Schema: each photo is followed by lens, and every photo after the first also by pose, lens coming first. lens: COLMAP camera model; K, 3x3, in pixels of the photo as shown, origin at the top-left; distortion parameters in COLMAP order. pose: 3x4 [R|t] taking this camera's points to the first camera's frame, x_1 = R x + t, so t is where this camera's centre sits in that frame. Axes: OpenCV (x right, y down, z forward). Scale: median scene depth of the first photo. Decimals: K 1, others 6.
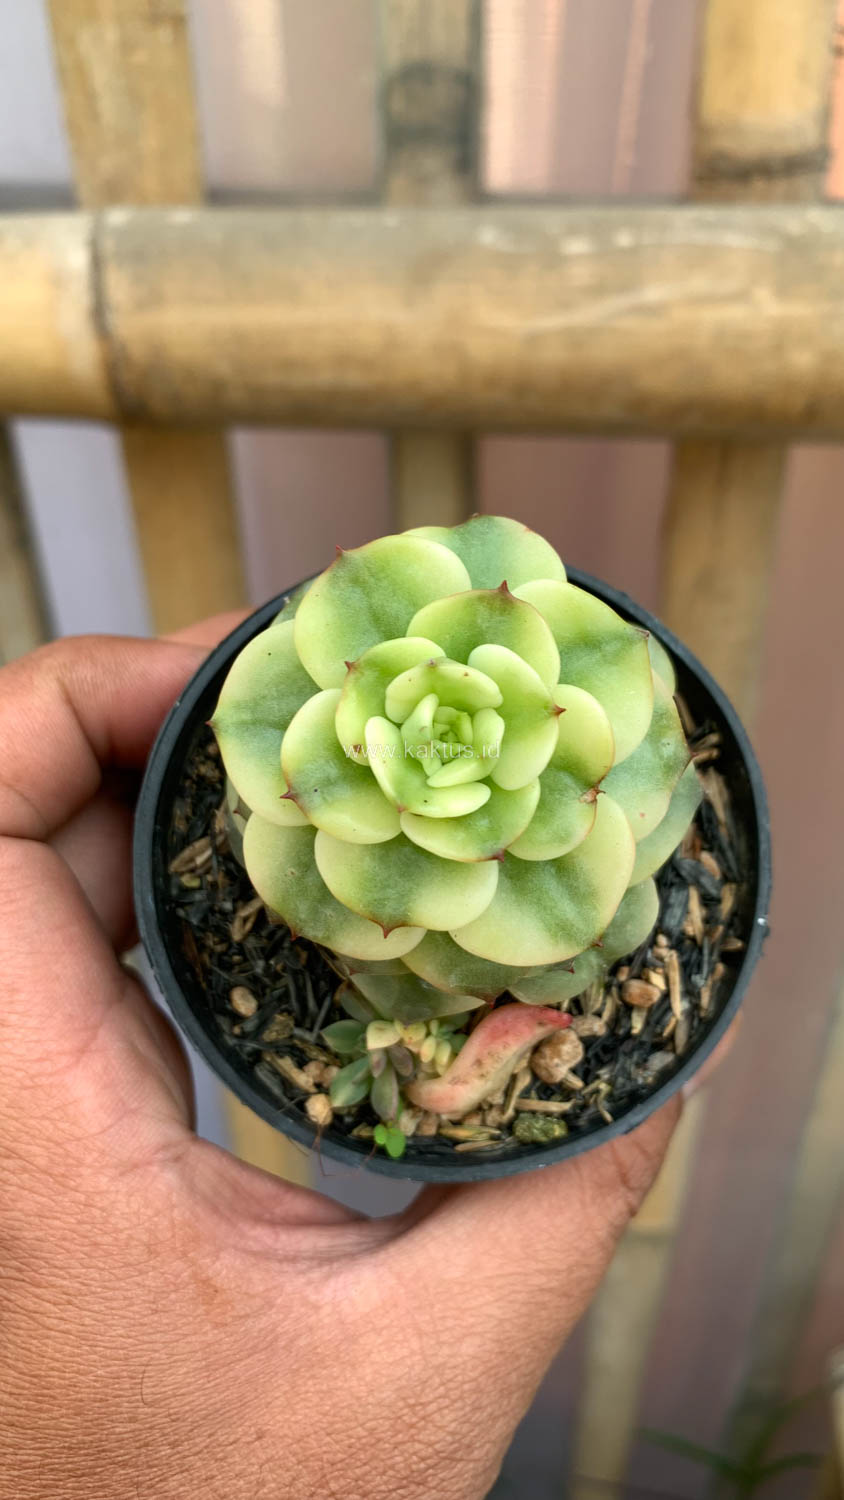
lens RADIAL K [[1184.3, 0, 421.6], [0, 1184.3, 724.0], [0, 0, 1]] dist [0.005611, 0.004365]
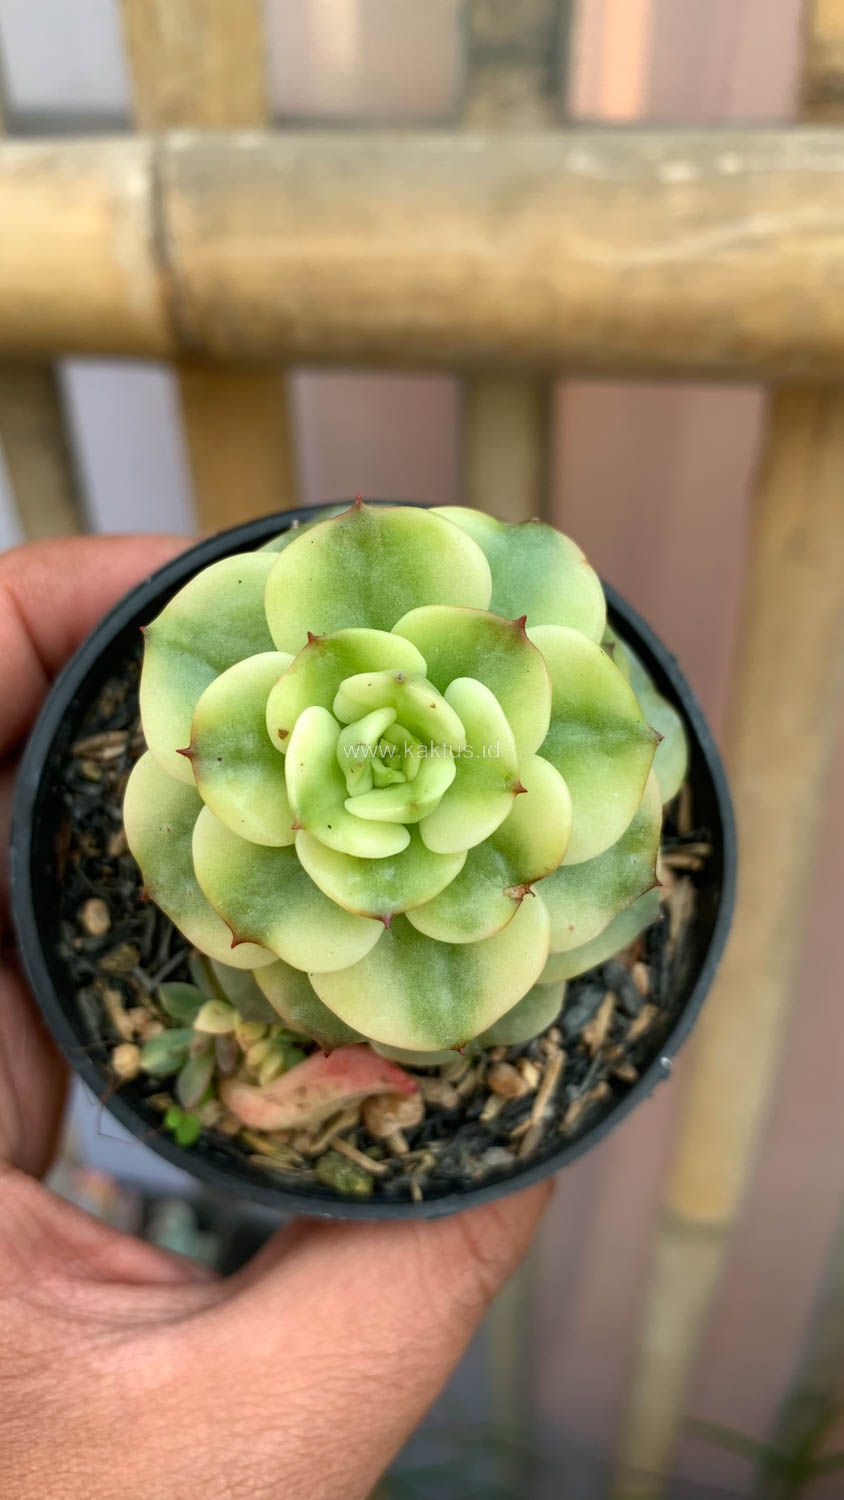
lens RADIAL K [[1187.9, 0, 436.2], [0, 1187.9, 722.4], [0, 0, 1]] dist [-0.005262, -0.000804]
pose [[0.921391, 0.388601, -0.005191, 0.034949], [-0.387269, 0.919188, 0.071524, -0.065891], [0.032565, -0.063891, 0.997425, 0.124257]]
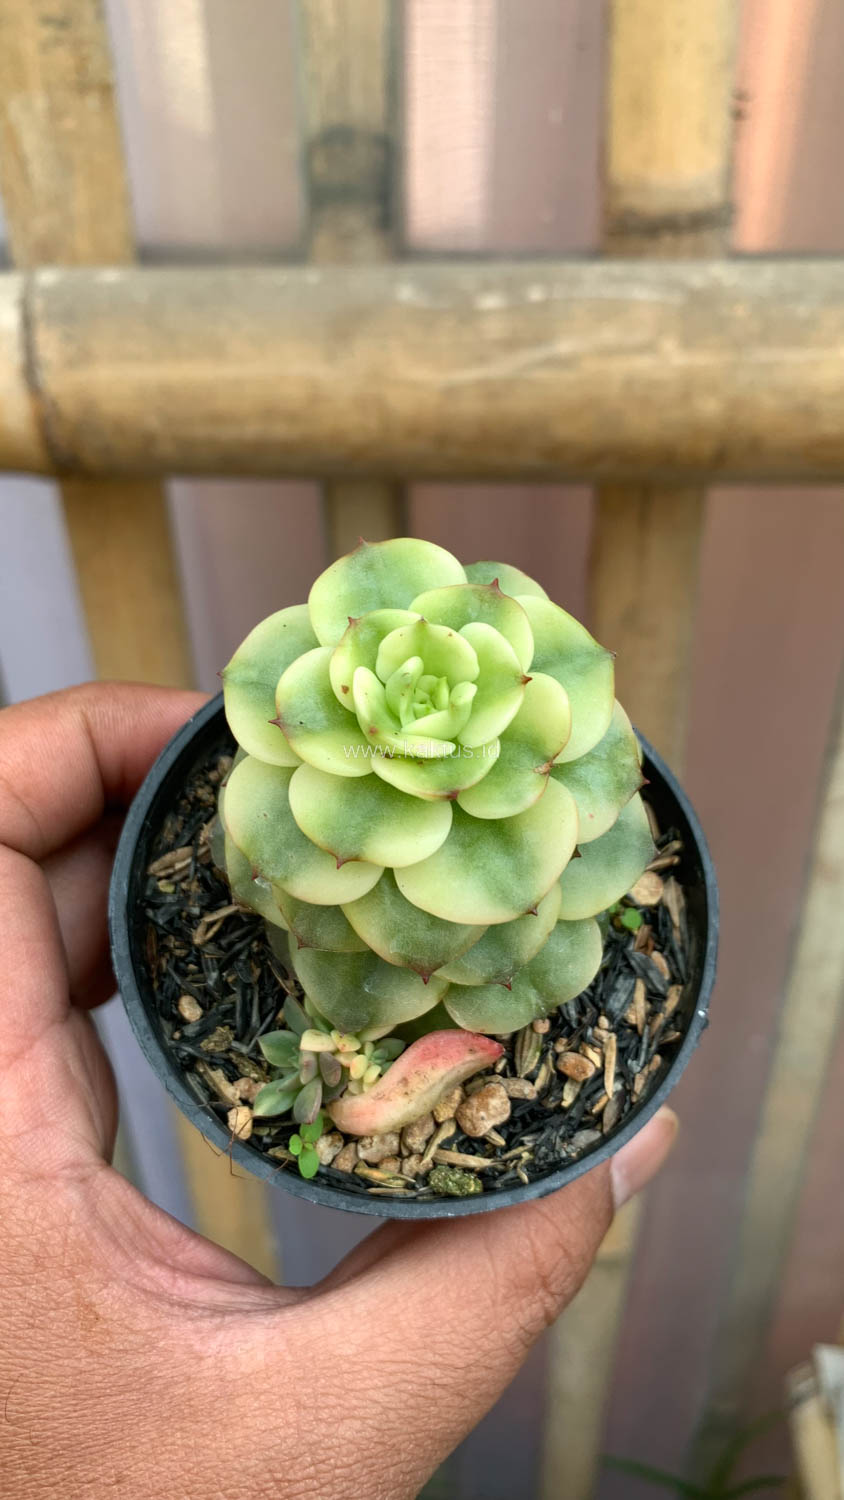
lens RADIAL K [[1177.7, 0, 414.7], [0, 1177.7, 739.3], [0, 0, 1]] dist [0.003310, -0.005123]
pose [[0.985843, 0.160762, -0.047628, 0.053427], [-0.167669, 0.945024, -0.280745, 0.272587], [-0.000123, 0.284756, 0.958600, -0.043023]]
